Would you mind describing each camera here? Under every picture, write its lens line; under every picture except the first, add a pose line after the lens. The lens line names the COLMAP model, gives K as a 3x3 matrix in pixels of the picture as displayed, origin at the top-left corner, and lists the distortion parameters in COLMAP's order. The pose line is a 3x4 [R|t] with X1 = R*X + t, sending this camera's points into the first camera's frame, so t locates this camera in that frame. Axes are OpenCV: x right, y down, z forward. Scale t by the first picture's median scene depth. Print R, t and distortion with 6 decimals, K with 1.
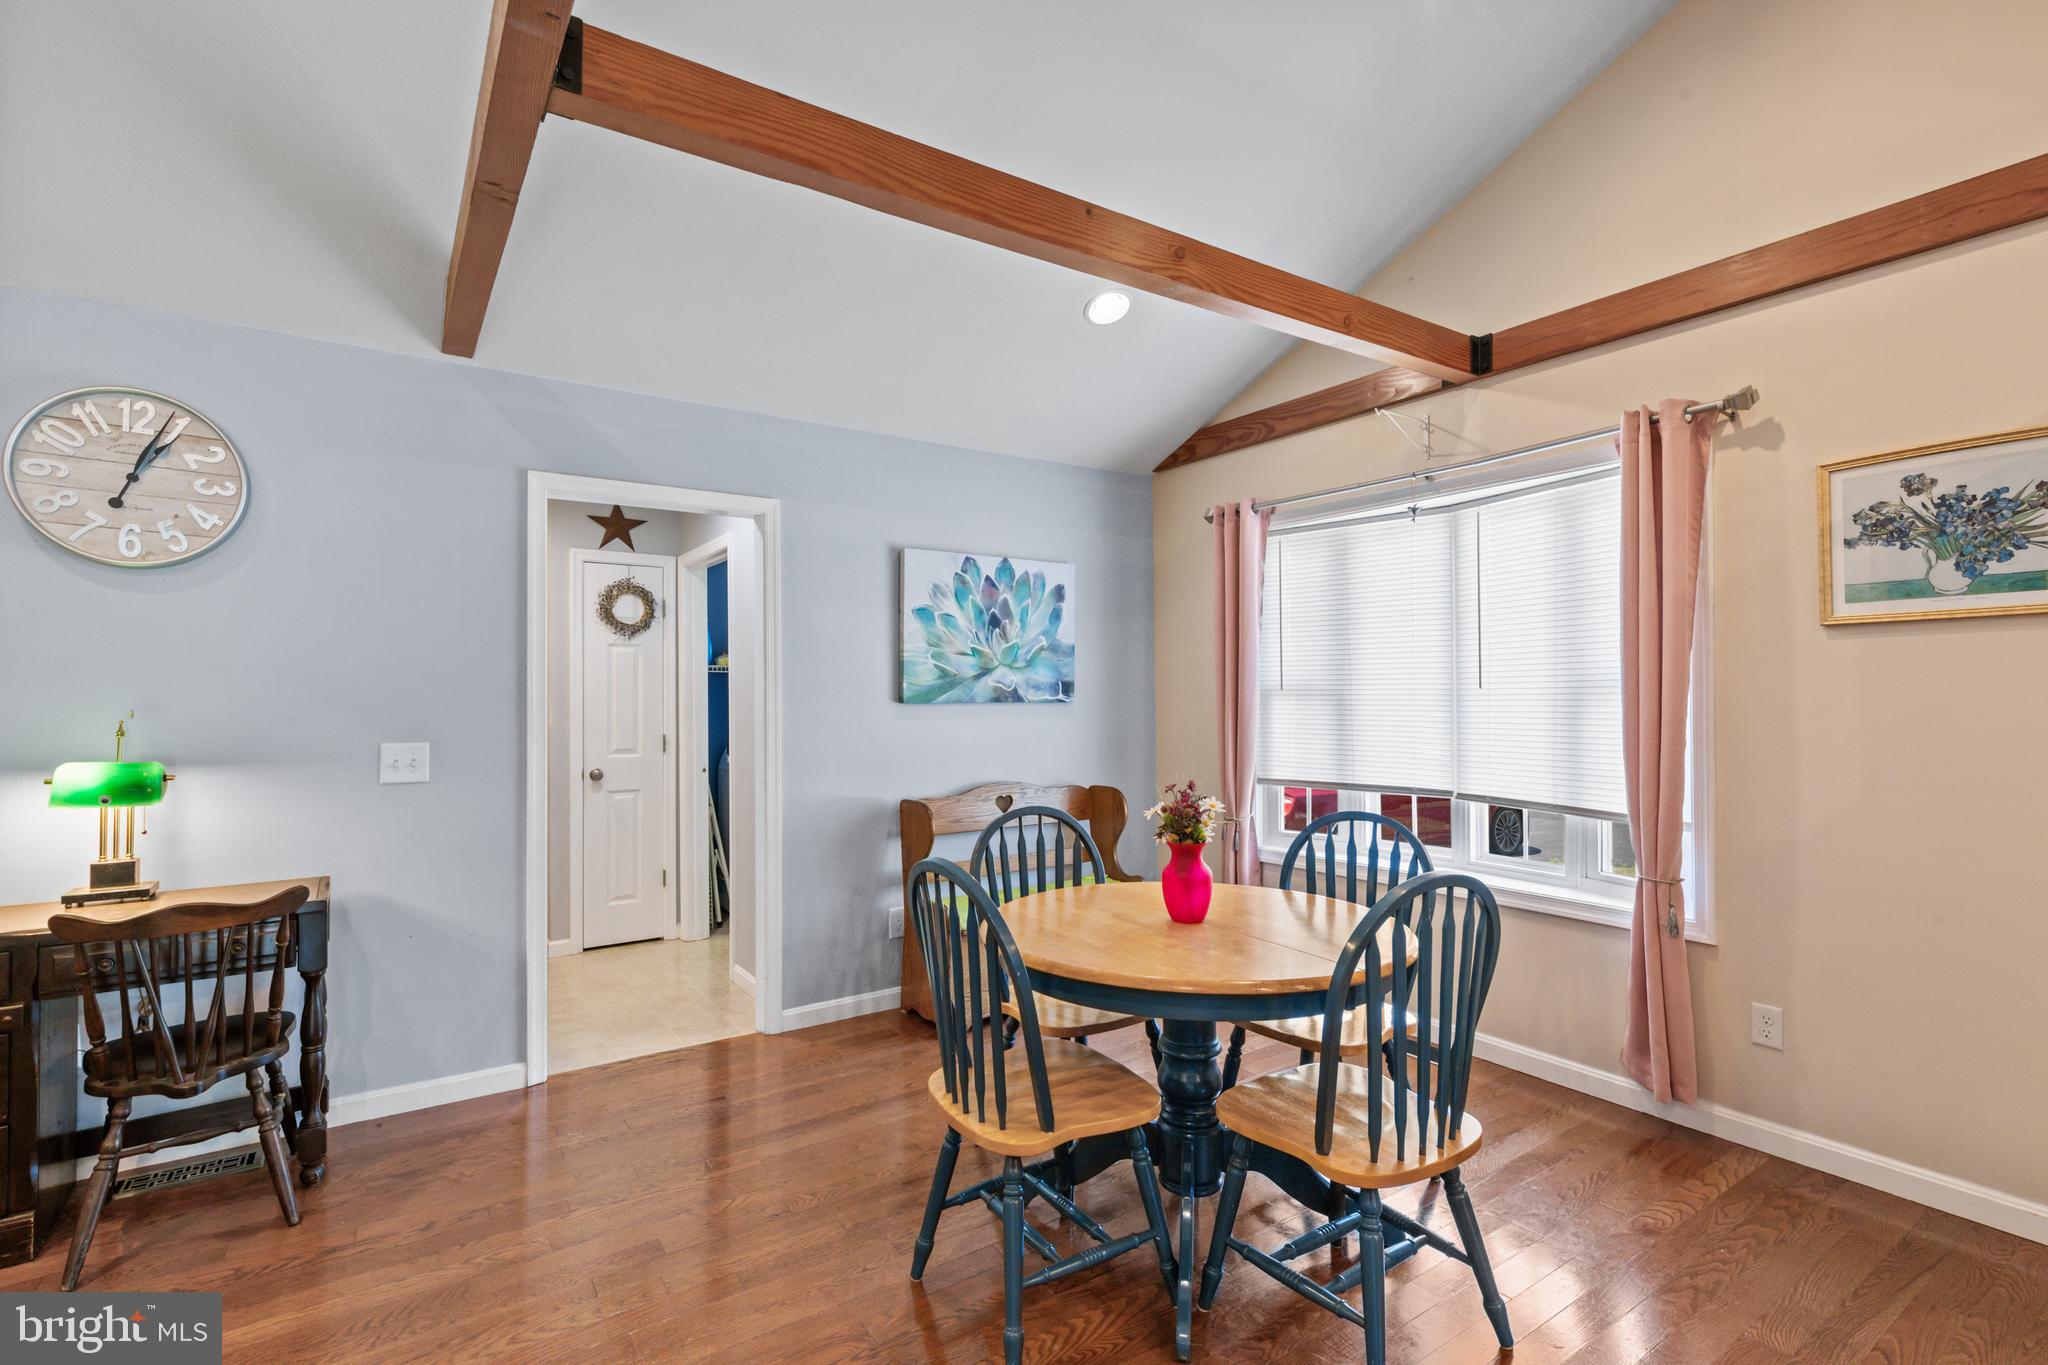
lens RADIAL K [[949.6, 0, 1033.3], [0, 949.6, 685.1], [0, 0, 1]] dist [0.002671, 0.000586]
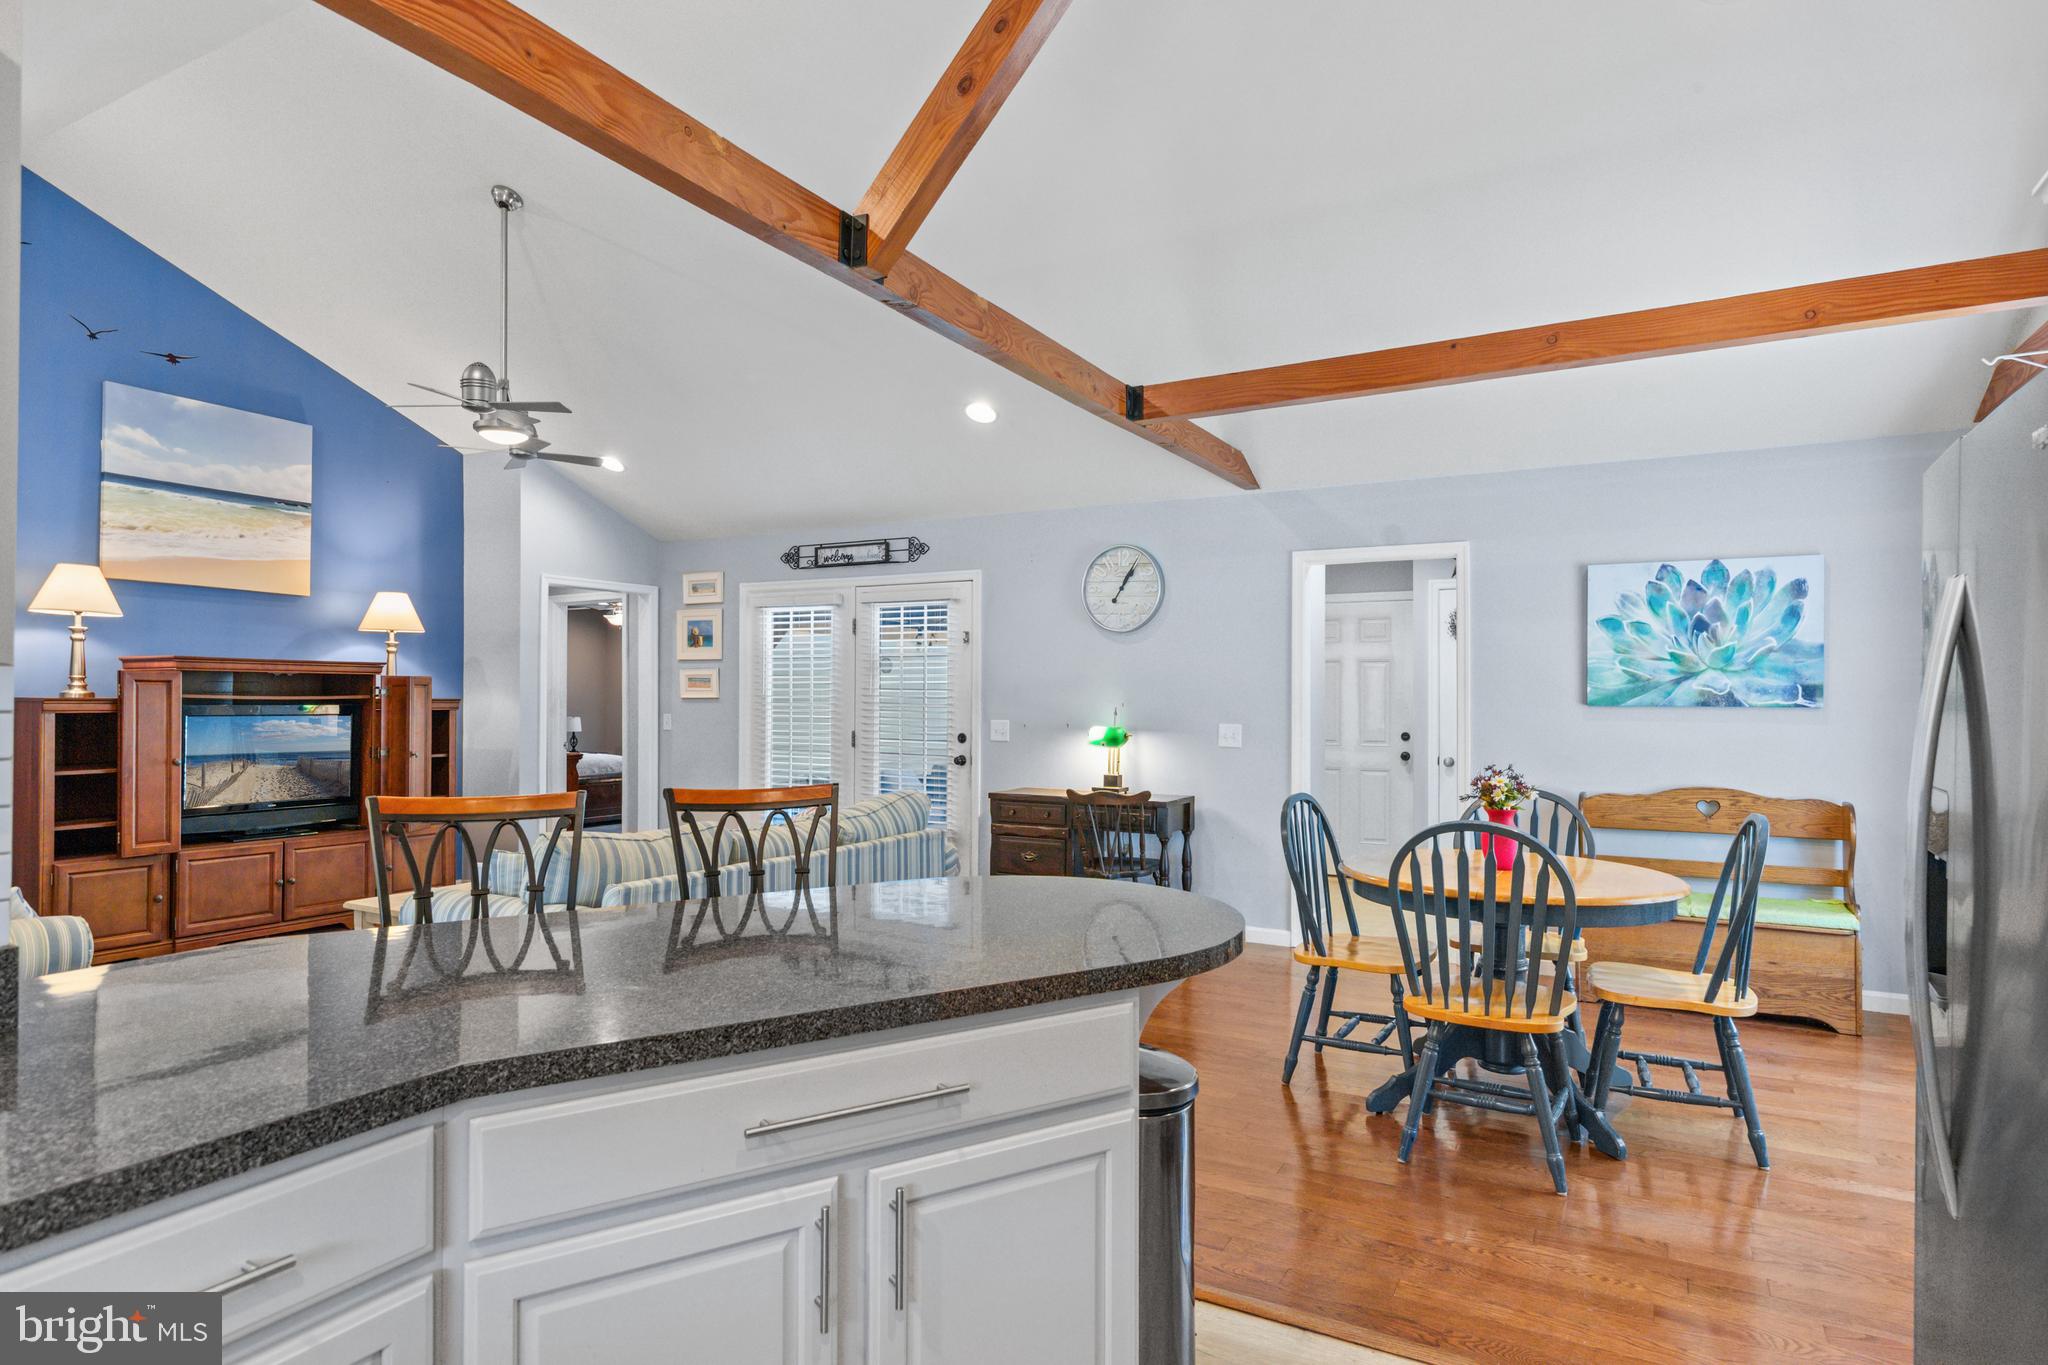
lens RADIAL K [[1127.8, 0, 1030.3], [0, 1127.8, 691.0], [0, 0, 1]] dist [0.004594, 0.000081]
pose [[0.446049, 0.001025, -0.895008, 1.026092], [0.003001, 0.999992, 0.002640, -0.004808], [0.895003, -0.003863, 0.446043, -0.230012]]
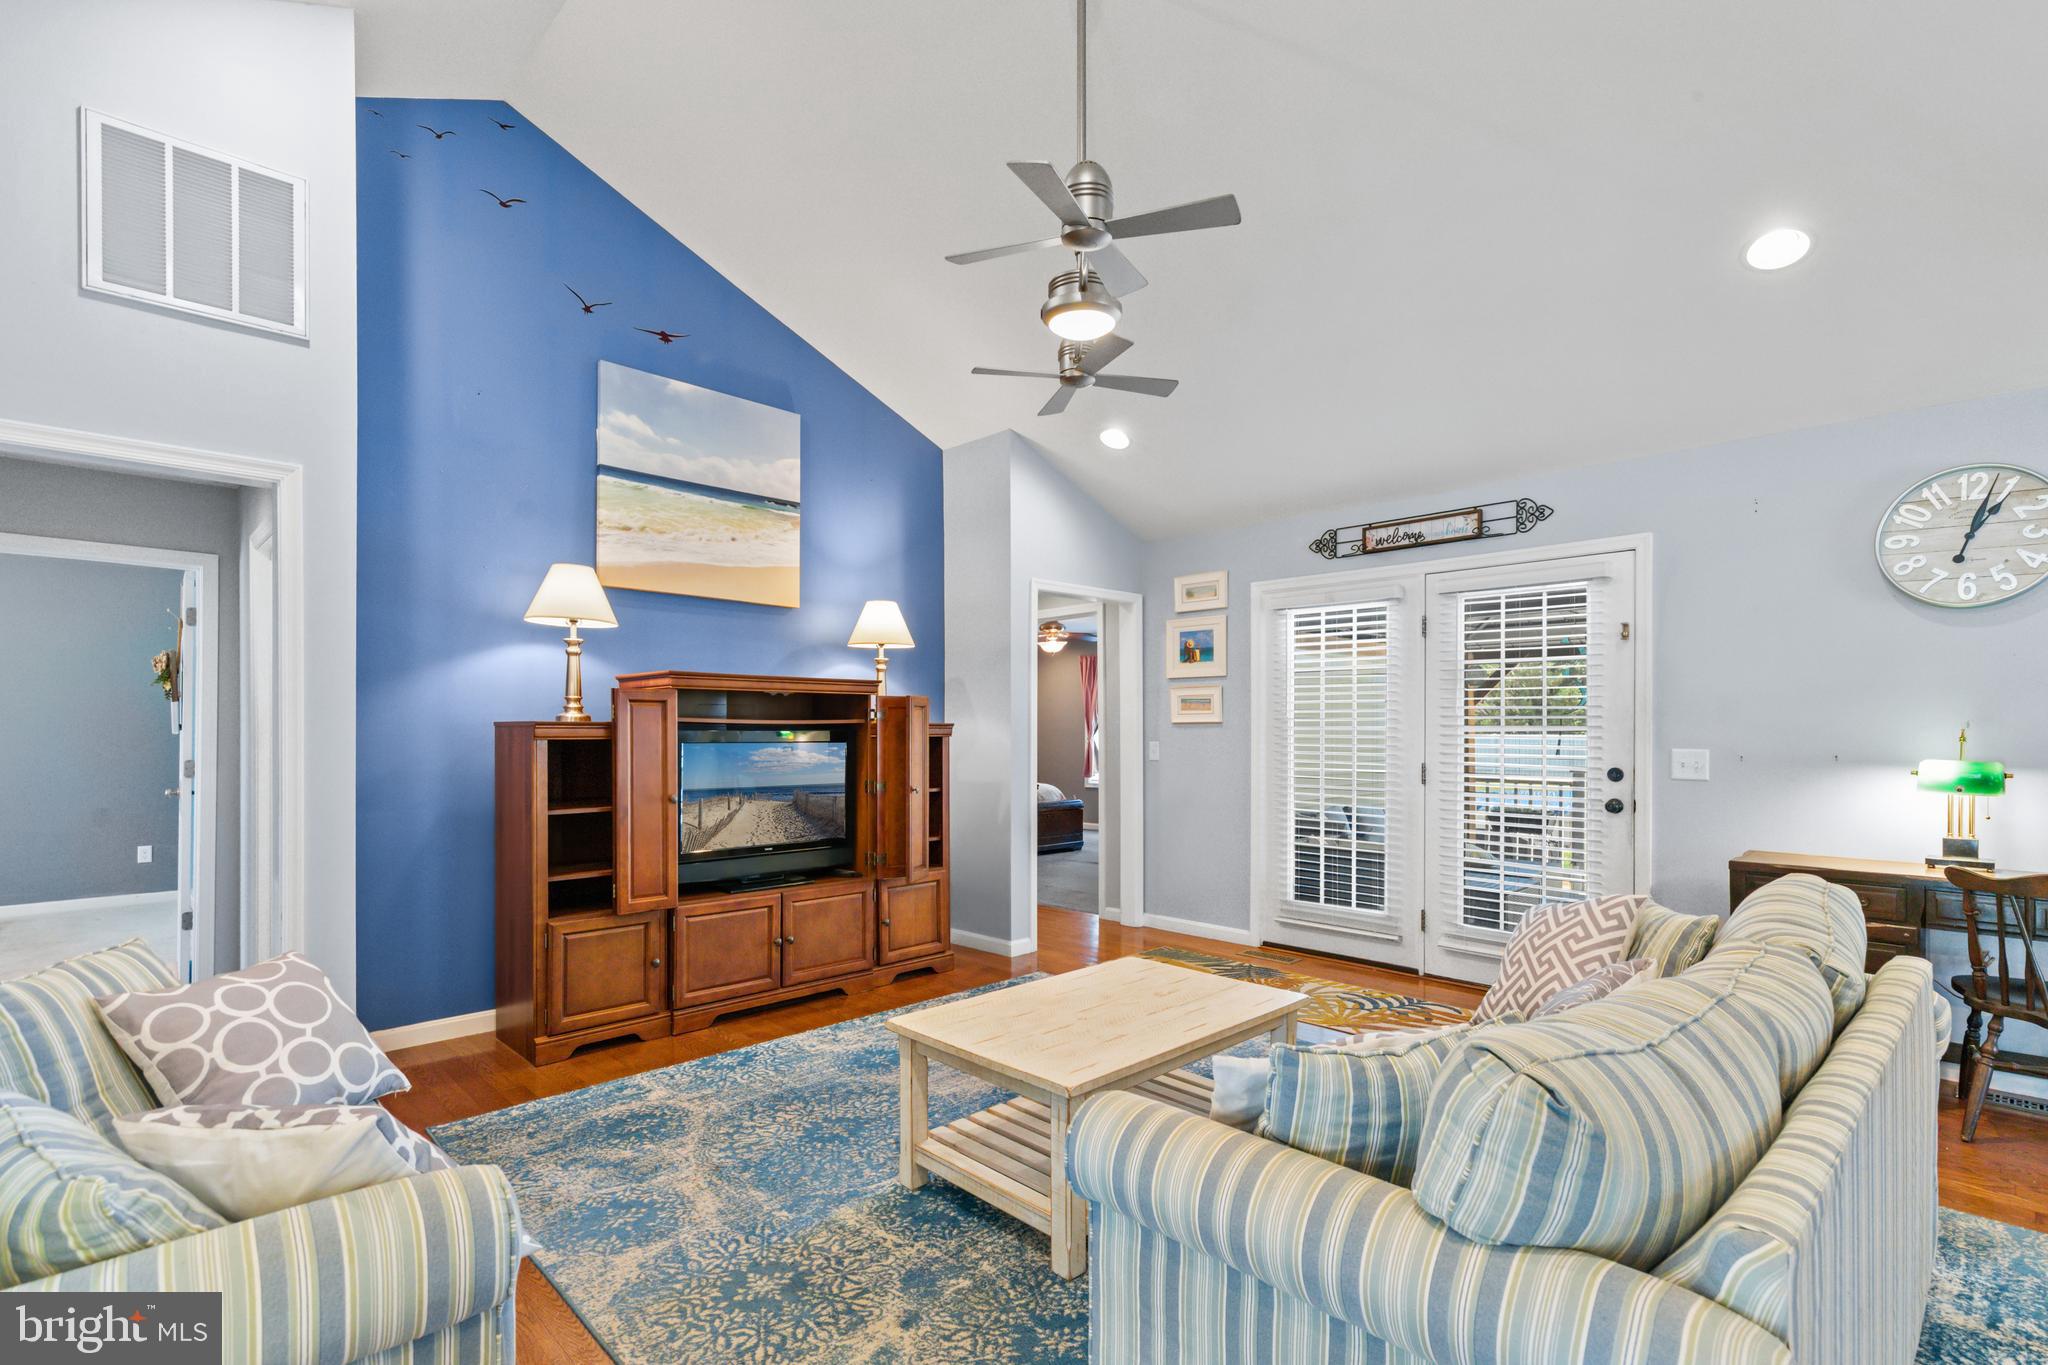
lens RADIAL K [[952.7, 0, 1024.8], [0, 952.7, 730.1], [0, 0, 1]] dist [0.002908, 0.000243]
pose [[0.166784, 0.006062, -0.985975, 0.082819], [0.010281, 0.999916, 0.007886, 0.014033], [0.985940, -0.011452, 0.166708, -0.402133]]
